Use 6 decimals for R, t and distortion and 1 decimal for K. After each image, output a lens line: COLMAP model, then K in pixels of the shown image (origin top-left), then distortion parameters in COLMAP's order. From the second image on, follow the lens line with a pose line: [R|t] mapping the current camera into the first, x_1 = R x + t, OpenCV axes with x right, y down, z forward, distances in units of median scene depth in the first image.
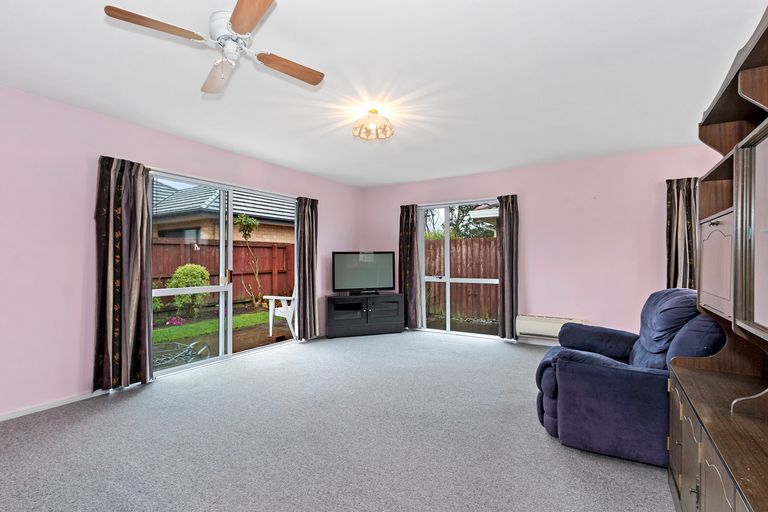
lens RADIAL K [[354.1, 0, 395.8], [0, 354.1, 257.5], [0, 0, 1]] dist [-0.000375, -0.000099]
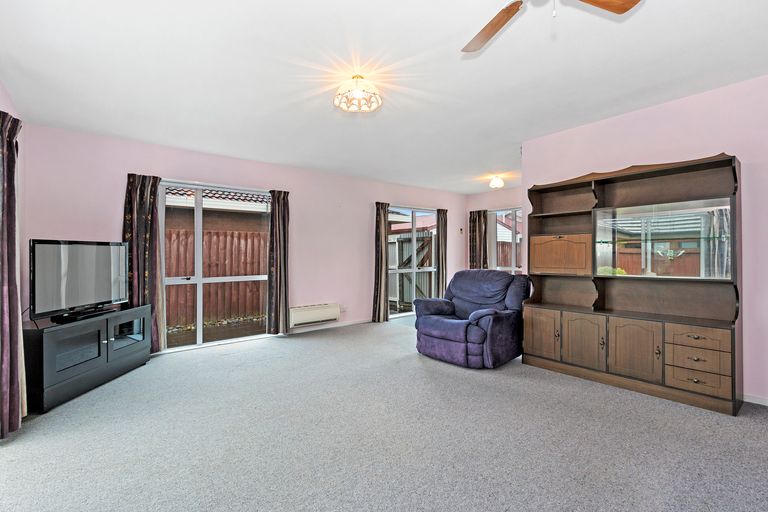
lens RADIAL K [[344.5, 0, 384.0], [0, 344.5, 256.0], [0, 0, 1]] dist [-0.000005, 0.000005]
pose [[0.339881, -0.003369, 0.940462, -0.466651], [-0.007816, 0.999949, 0.006406, -0.000088], [-0.940436, -0.009528, 0.339837, 0.364425]]
